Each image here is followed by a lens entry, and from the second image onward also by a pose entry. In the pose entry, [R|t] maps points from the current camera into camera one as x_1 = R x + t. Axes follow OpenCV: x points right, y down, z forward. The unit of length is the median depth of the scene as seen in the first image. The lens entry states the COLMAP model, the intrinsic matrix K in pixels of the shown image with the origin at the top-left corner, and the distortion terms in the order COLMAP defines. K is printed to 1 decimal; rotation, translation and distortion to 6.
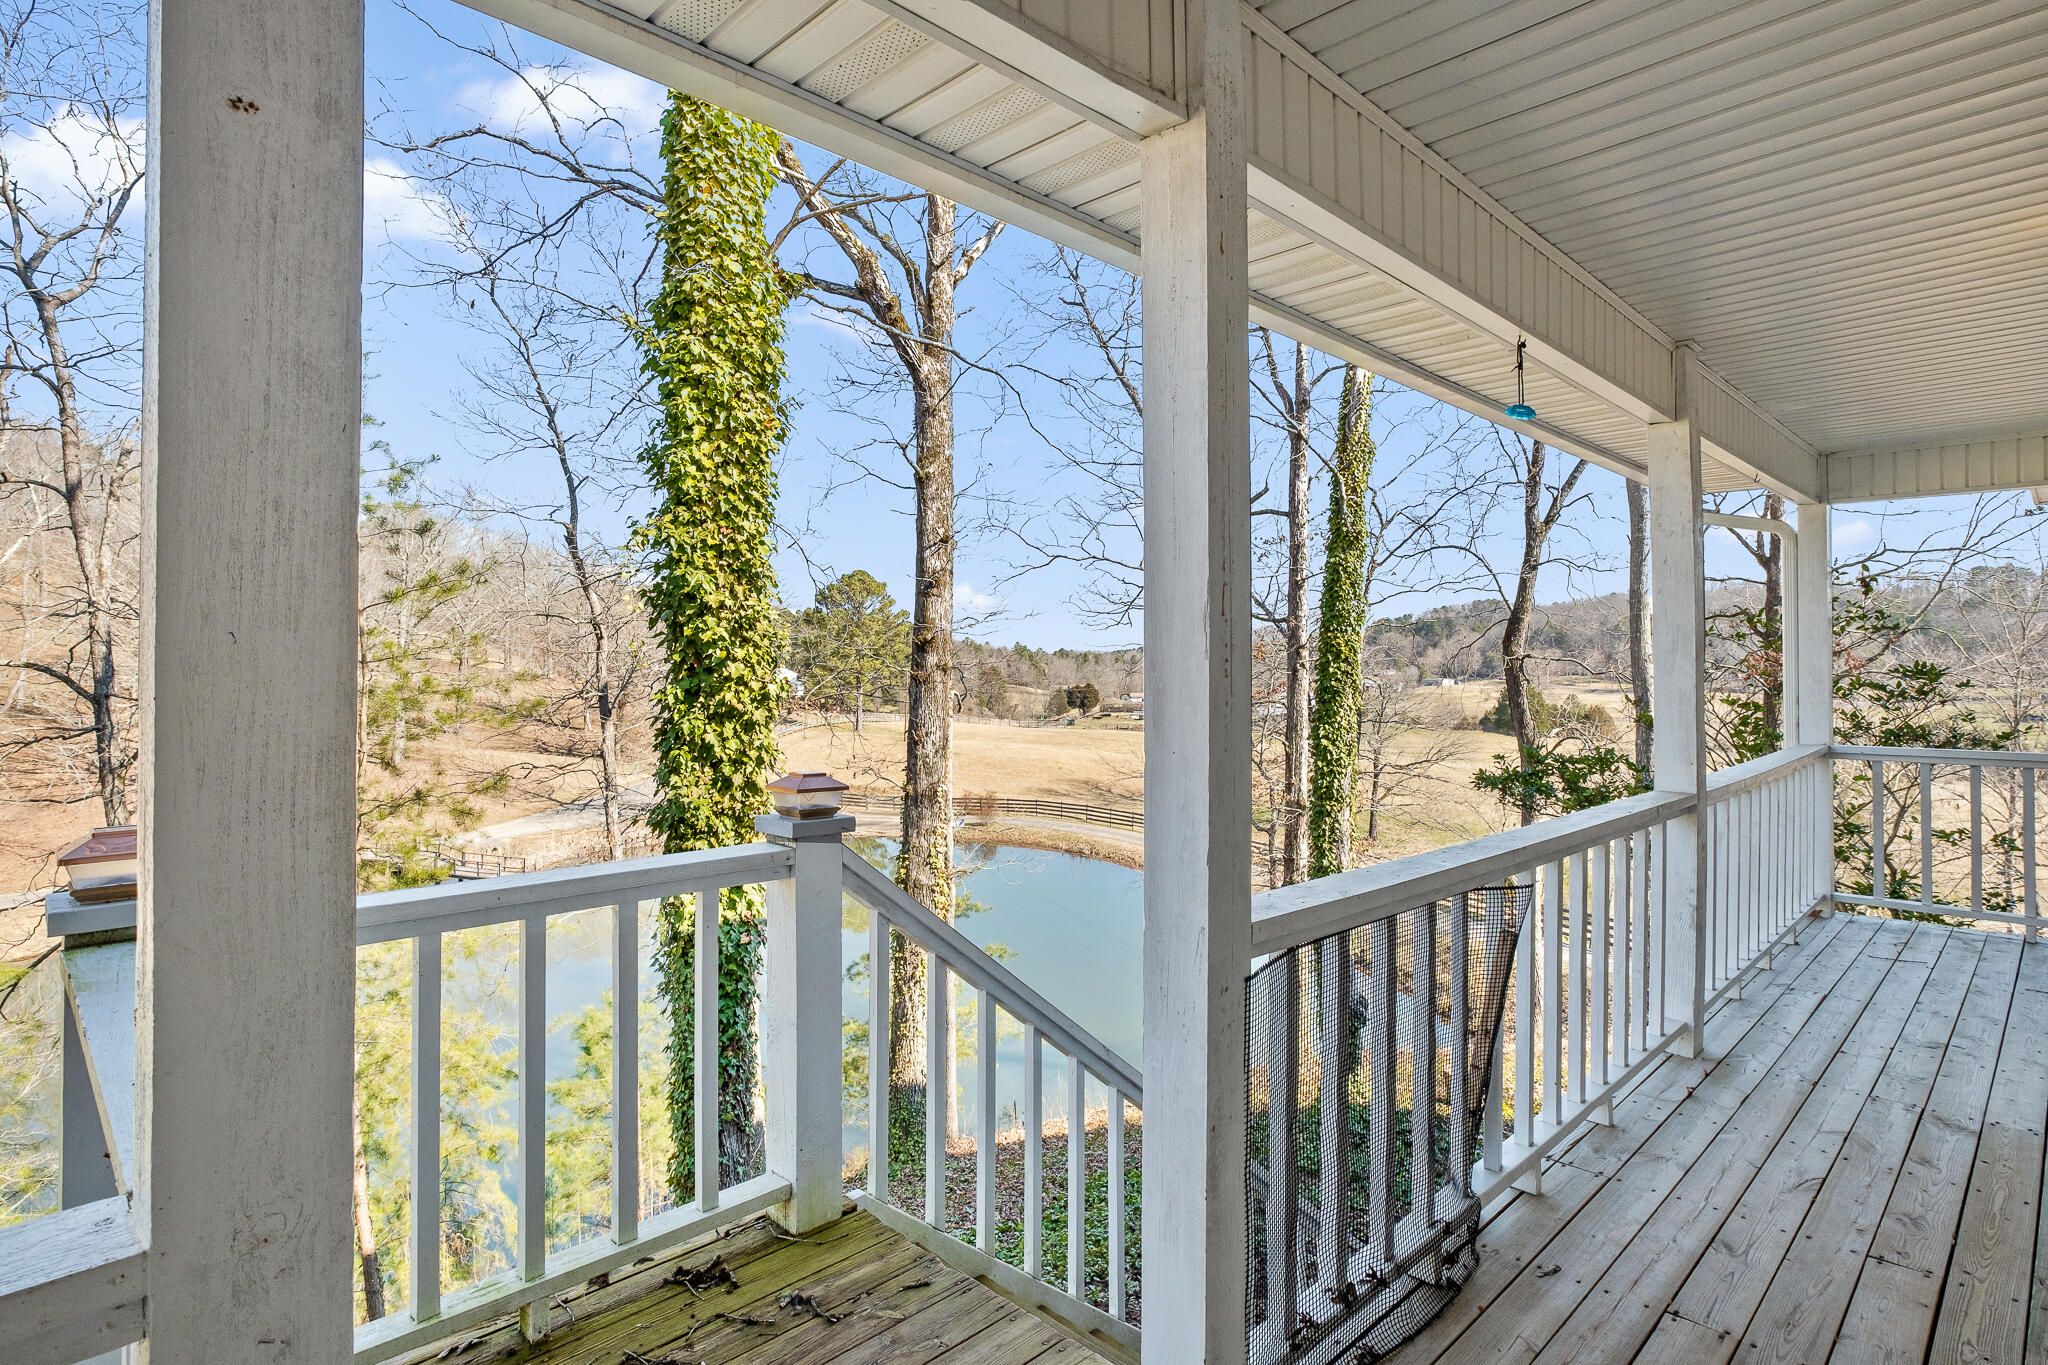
lens RADIAL K [[1060.0, 0, 1010.2], [0, 1060.0, 653.5], [0, 0, 1]] dist [-0.017349, 0.000340]
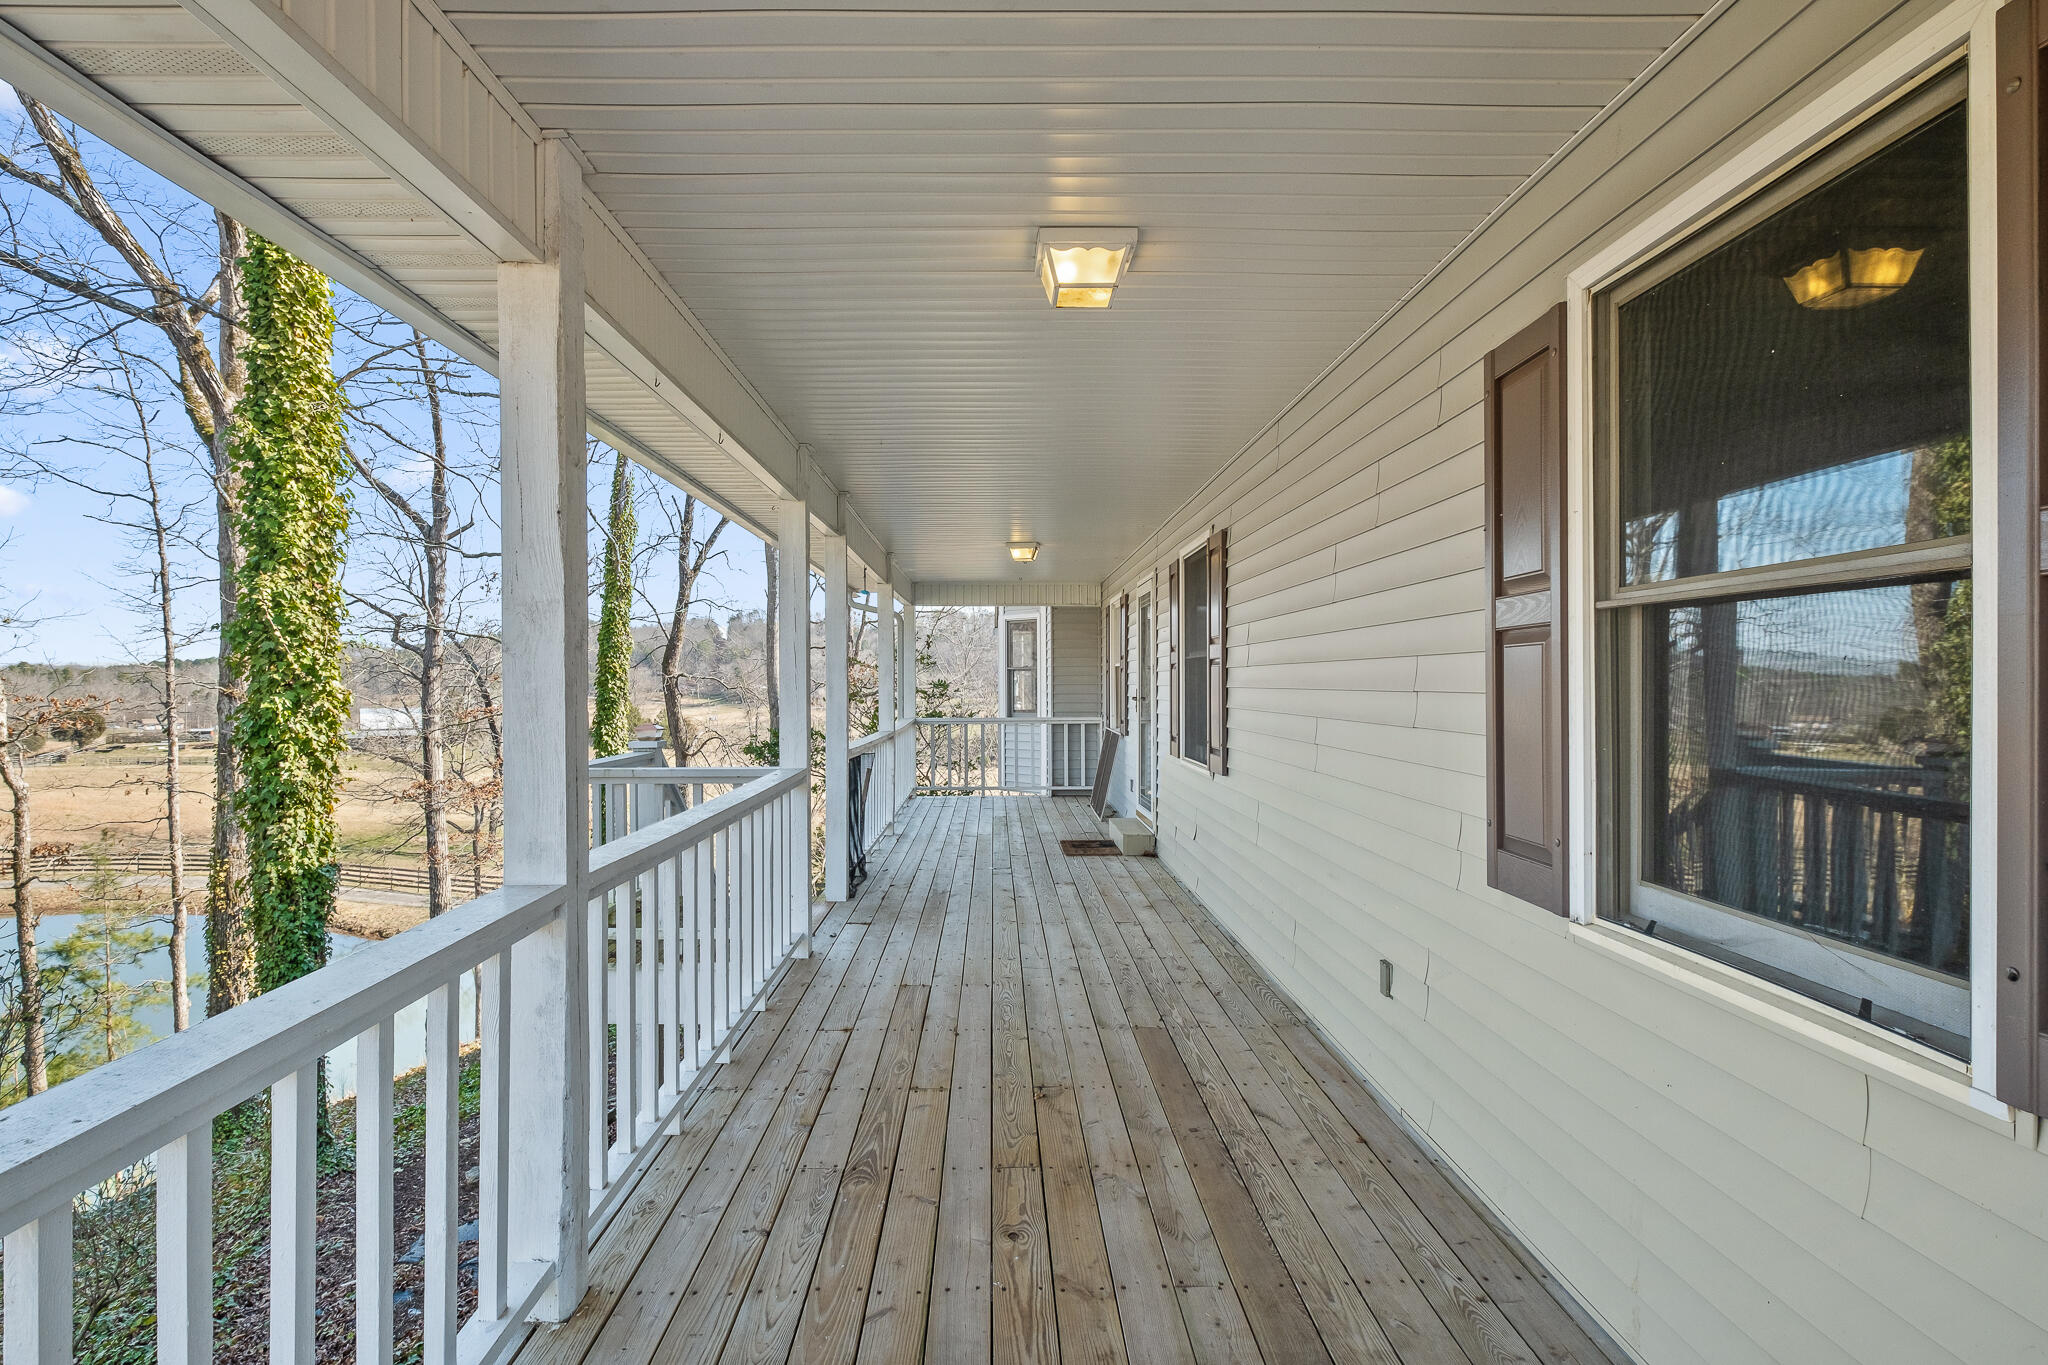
lens RADIAL K [[1060.0, 0, 1020.0], [0, 1060.0, 679.2], [0, 0, 1]] dist [-0.017349, 0.000340]
pose [[0.678210, -0.000237, 0.734868, -0.651373], [-0.005209, 0.999973, 0.005130, -0.004637], [-0.734850, -0.007307, 0.678190, -0.611947]]
